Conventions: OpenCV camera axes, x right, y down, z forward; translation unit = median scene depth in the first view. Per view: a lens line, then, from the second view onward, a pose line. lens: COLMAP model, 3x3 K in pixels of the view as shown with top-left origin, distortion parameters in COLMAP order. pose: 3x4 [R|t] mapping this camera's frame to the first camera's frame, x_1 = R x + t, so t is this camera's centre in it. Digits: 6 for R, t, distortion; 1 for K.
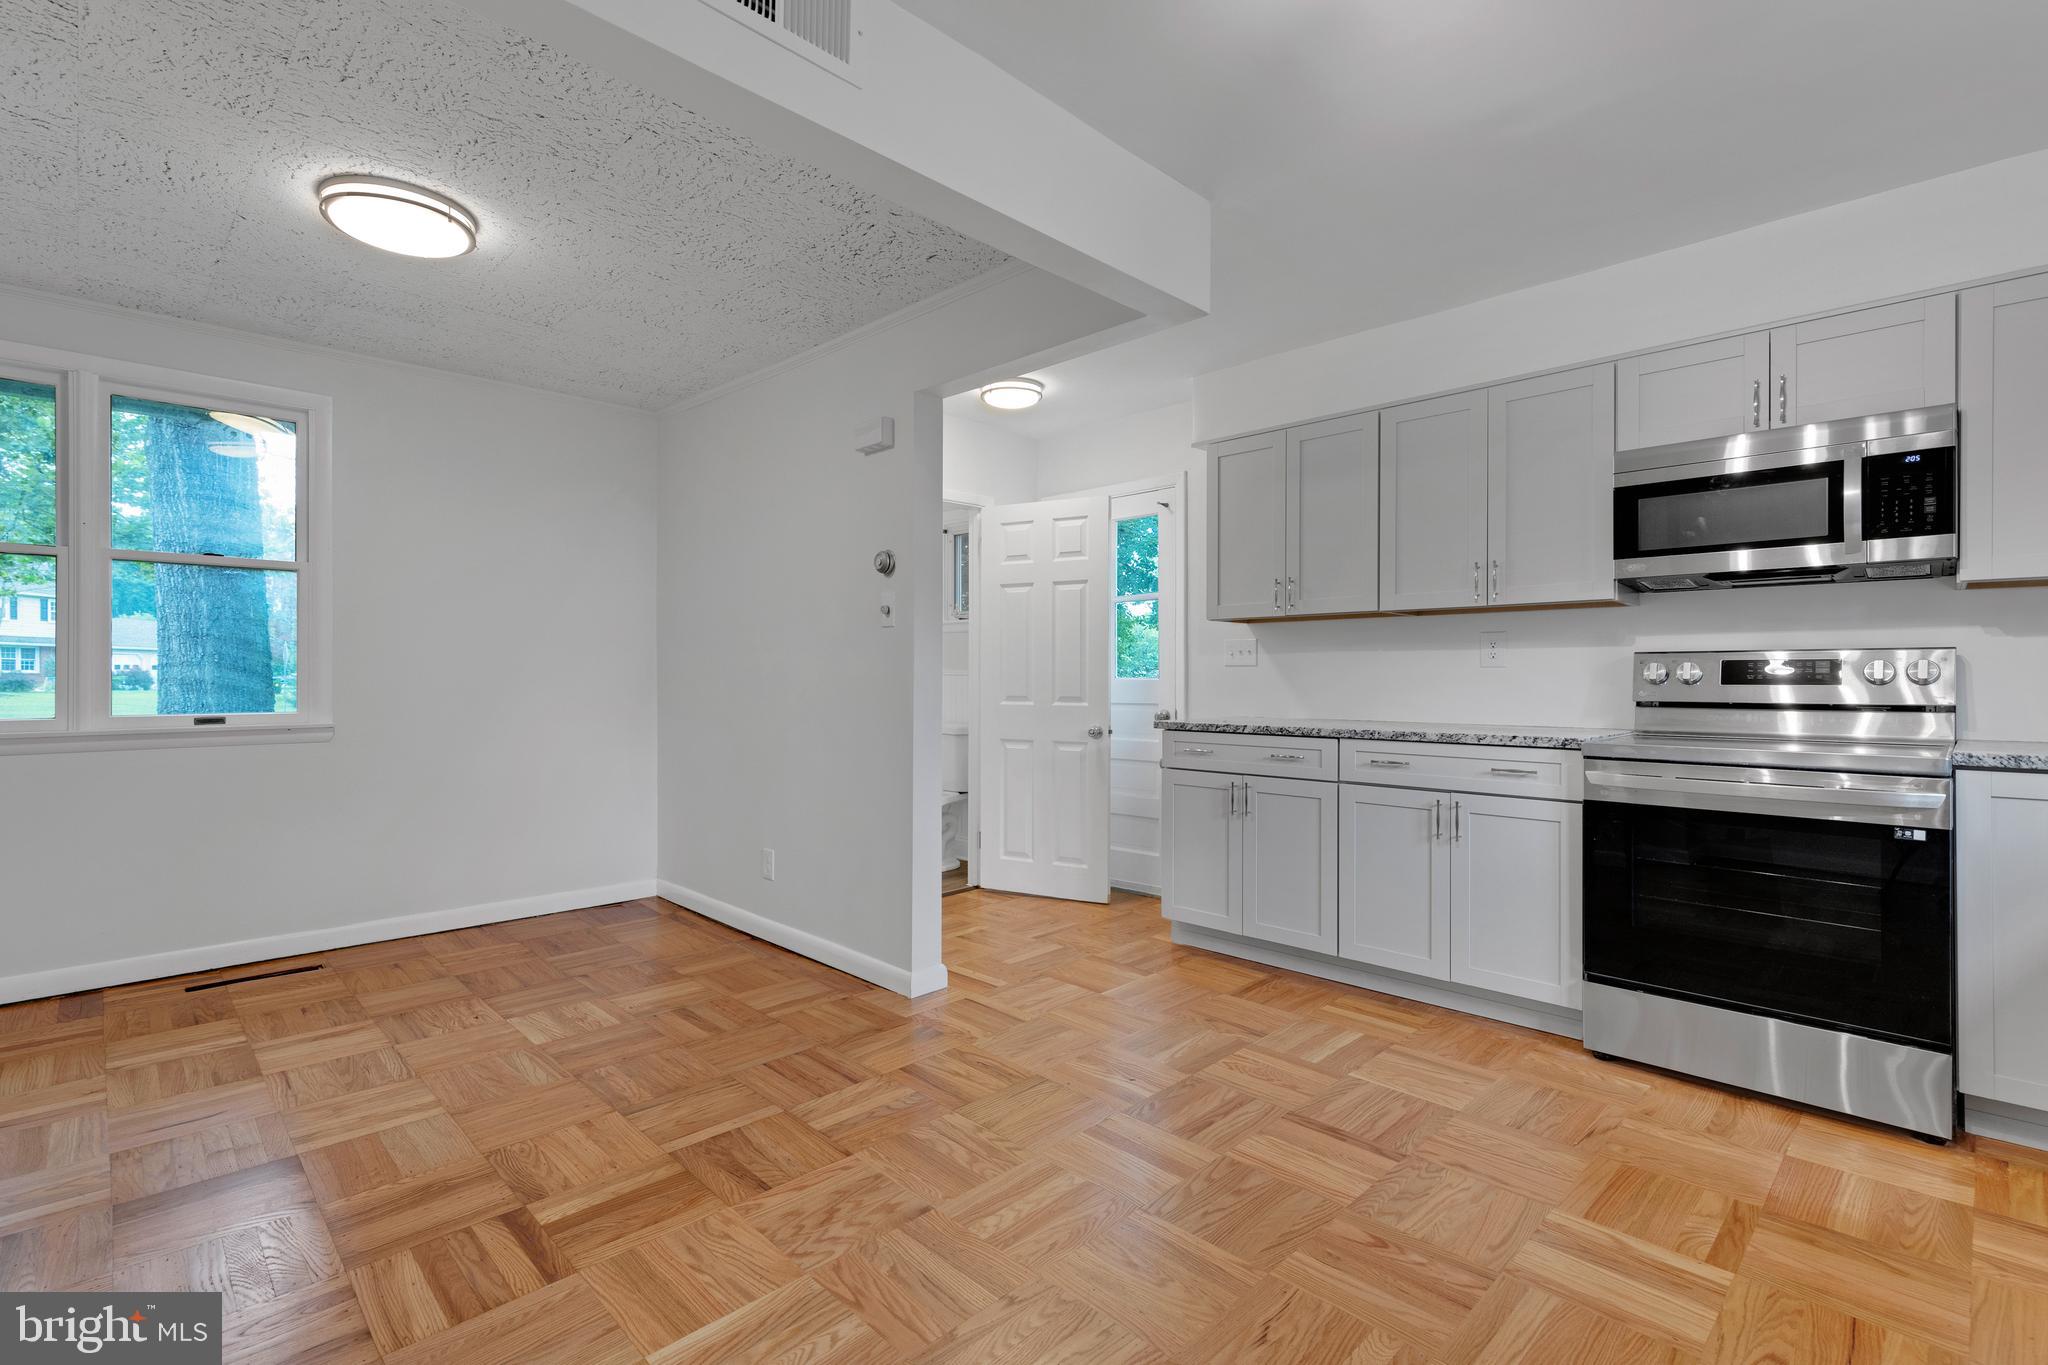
lens RADIAL K [[933.5, 0, 1023.1], [0, 933.5, 675.3], [0, 0, 1]] dist [0.004204, 0.000436]
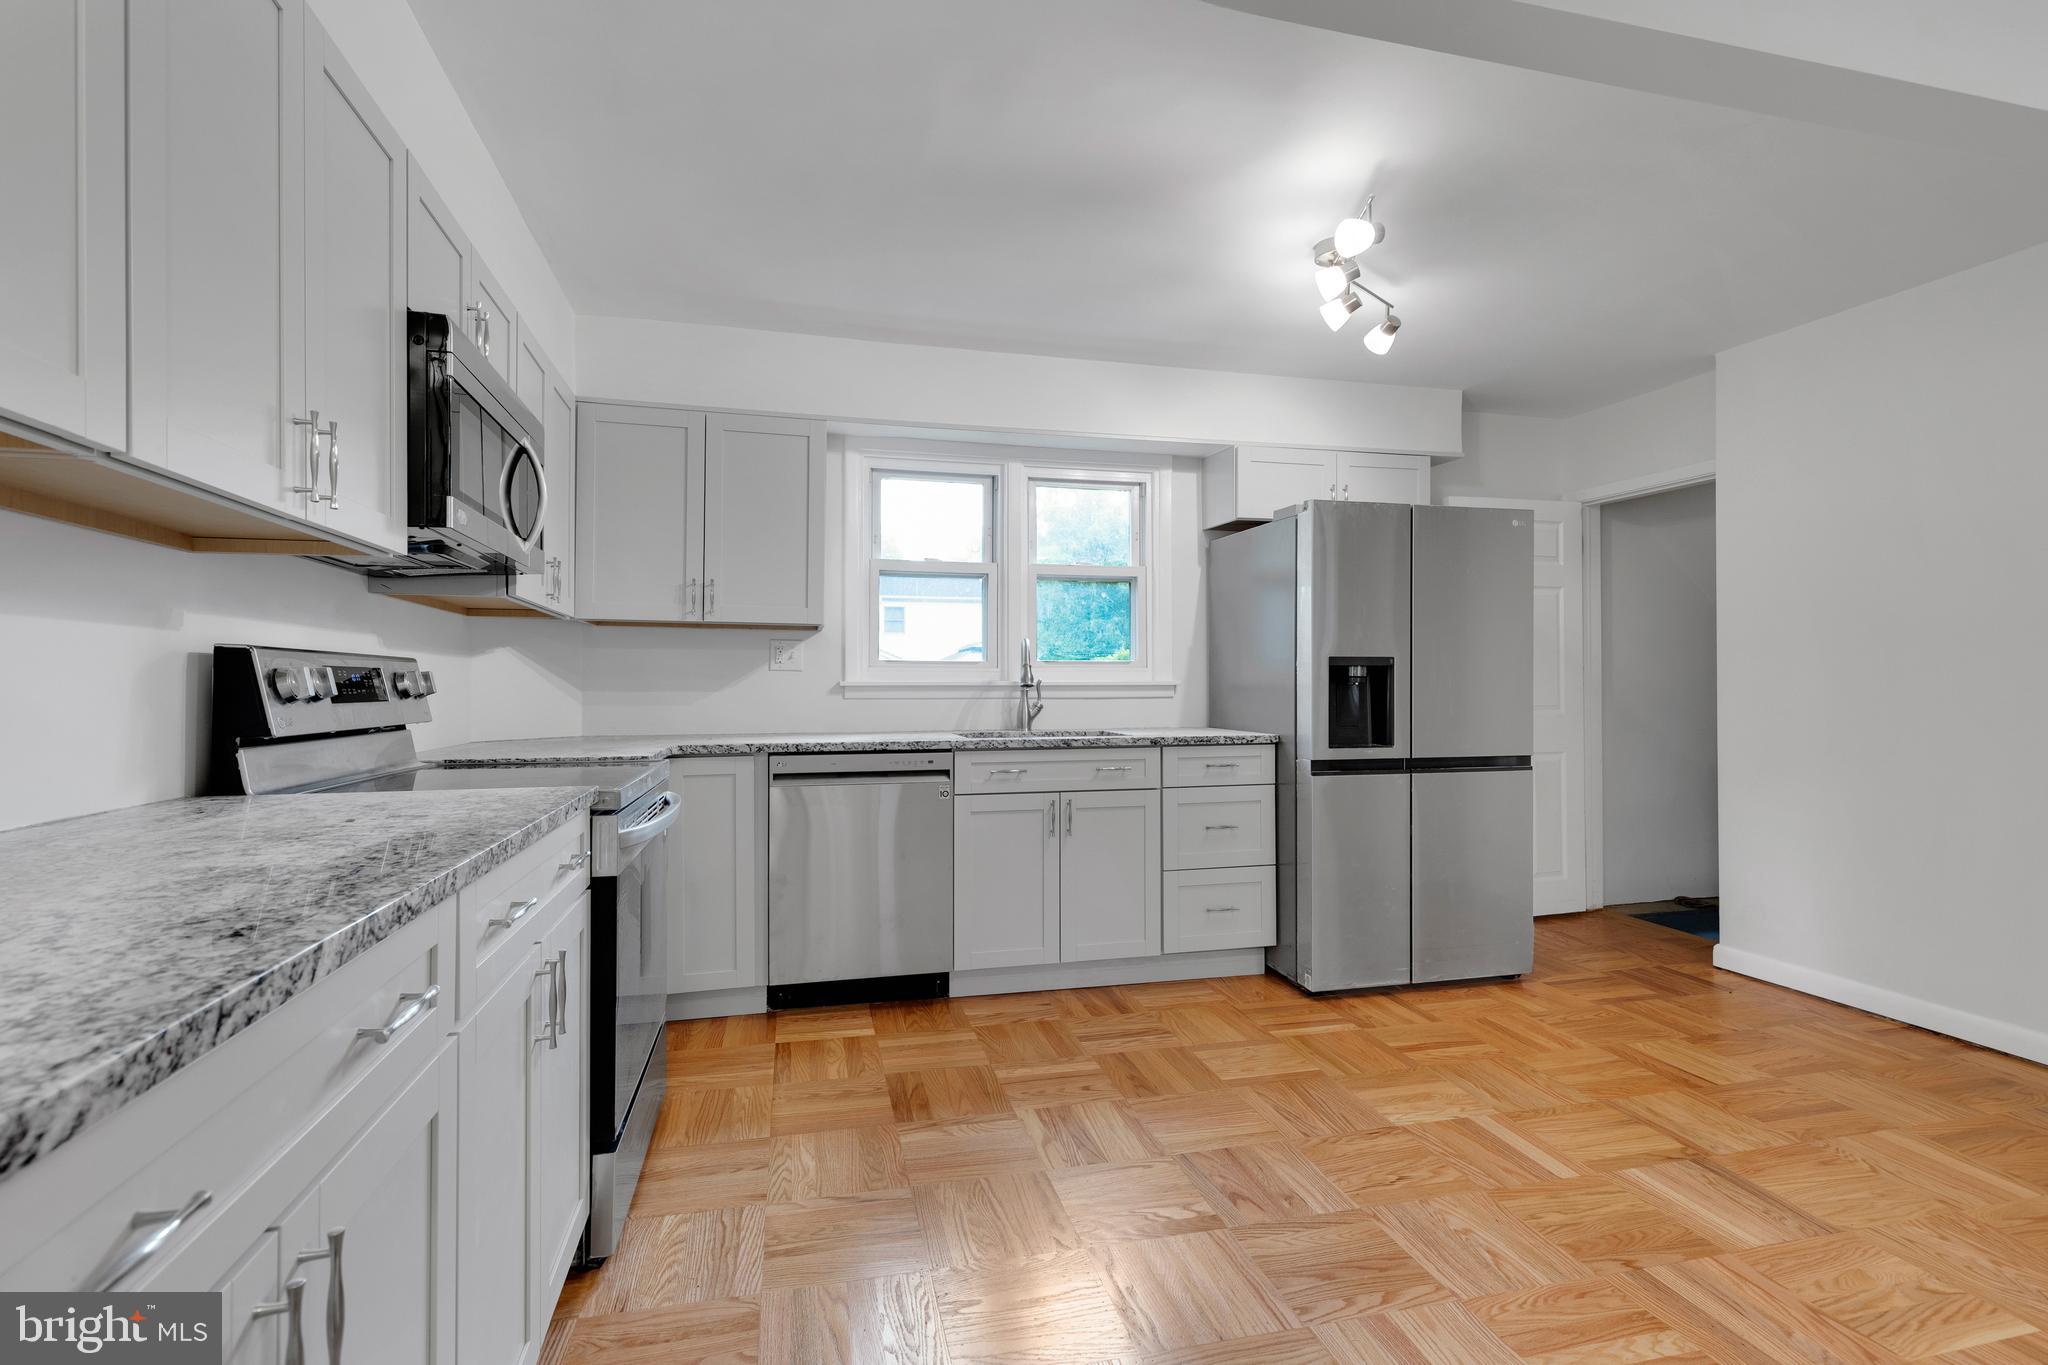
lens RADIAL K [[933.5, 0, 1007.1], [0, 933.5, 679.4], [0, 0, 1]] dist [0.004204, 0.000436]
pose [[-0.857061, 0.006820, 0.515170, 0.023085], [0.002500, 0.999956, -0.009079, 0.001049], [-0.515209, -0.006494, -0.857040, 1.346998]]
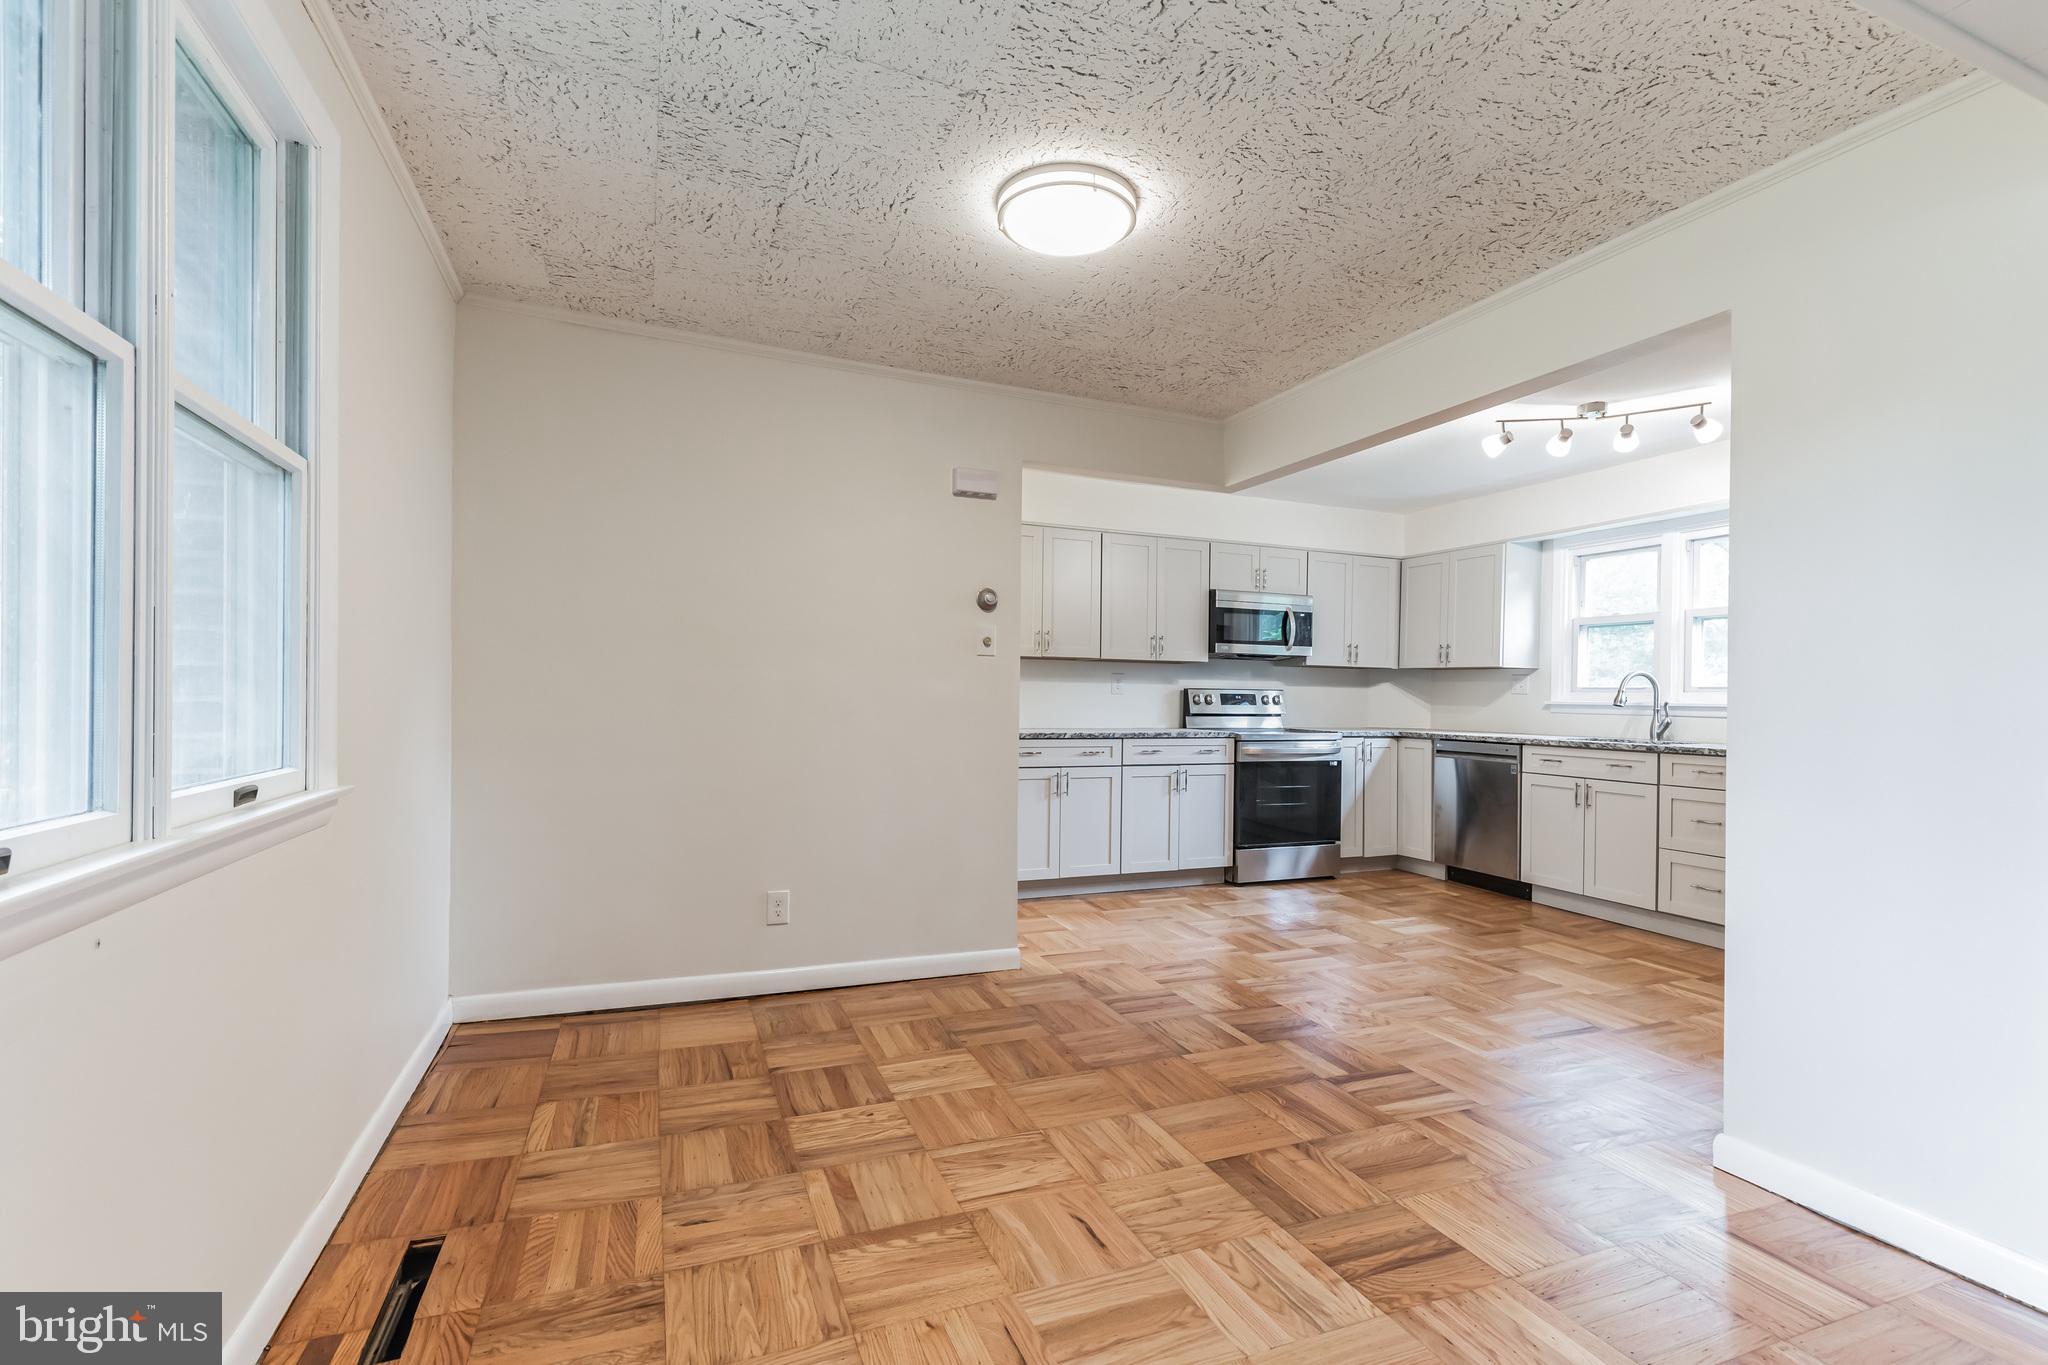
lens RADIAL K [[940.7, 0, 1034.2], [0, 940.7, 695.8], [0, 0, 1]] dist [0.017049, 0.000118]
pose [[0.381633, 0.004648, 0.924302, -1.394981], [-0.013955, 0.999902, 0.000734, -0.006331], [-0.924209, -0.013179, 0.381660, 0.594363]]
